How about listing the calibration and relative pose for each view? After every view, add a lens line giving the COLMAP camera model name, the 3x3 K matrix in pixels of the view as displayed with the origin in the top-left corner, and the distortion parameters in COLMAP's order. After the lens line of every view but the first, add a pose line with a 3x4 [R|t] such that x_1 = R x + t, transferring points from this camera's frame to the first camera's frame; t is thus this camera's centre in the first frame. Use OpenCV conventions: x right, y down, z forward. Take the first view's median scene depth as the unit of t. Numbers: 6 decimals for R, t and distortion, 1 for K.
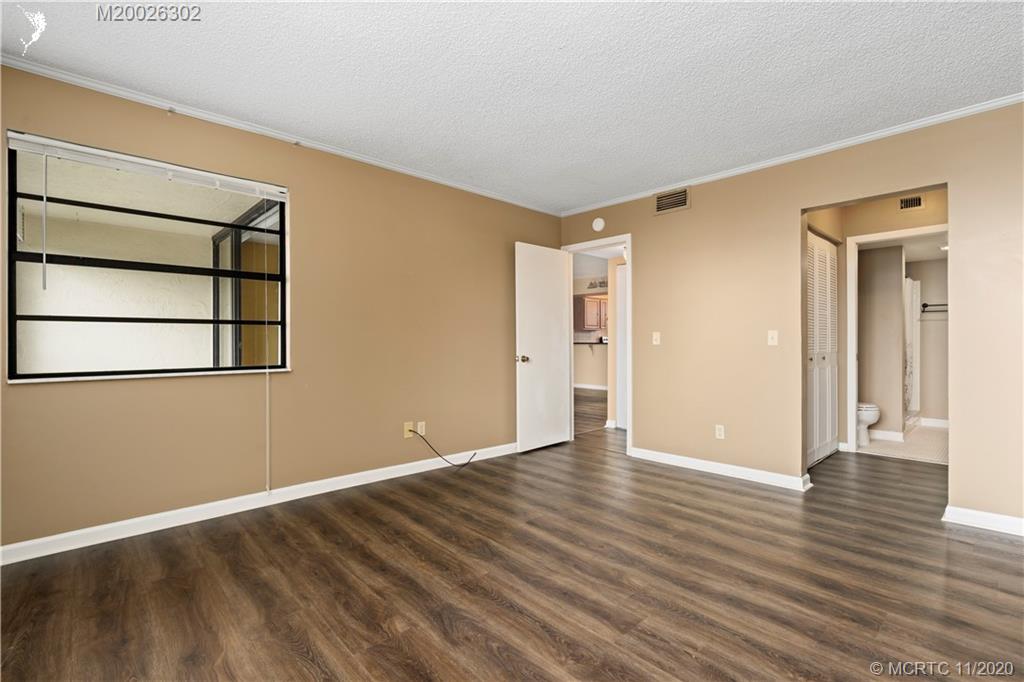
lens RADIAL K [[467.5, 0, 513.9], [0, 467.5, 338.2], [0, 0, 1]] dist [-0.008944, 0.004862]
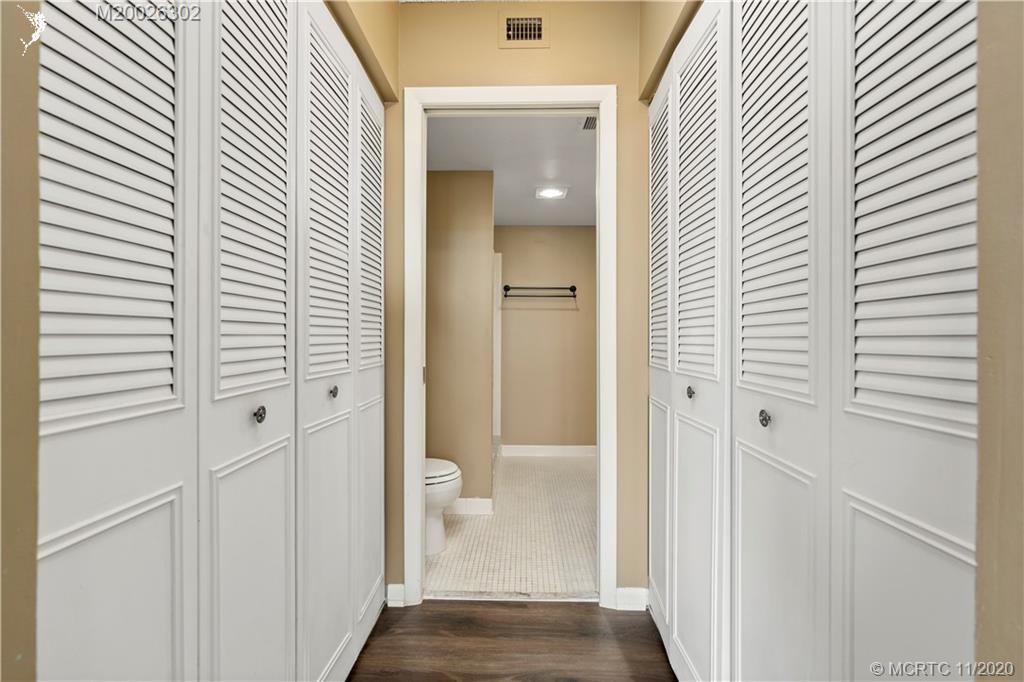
lens RADIAL K [[467.5, 0, 513.9], [0, 467.5, 338.2], [0, 0, 1]] dist [-0.008944, 0.004862]
pose [[0.691167, 0.004090, 0.722684, 0.427292], [-0.006353, 0.999980, 0.000417, 0.007603], [-0.722667, -0.004880, 0.691179, 0.570463]]
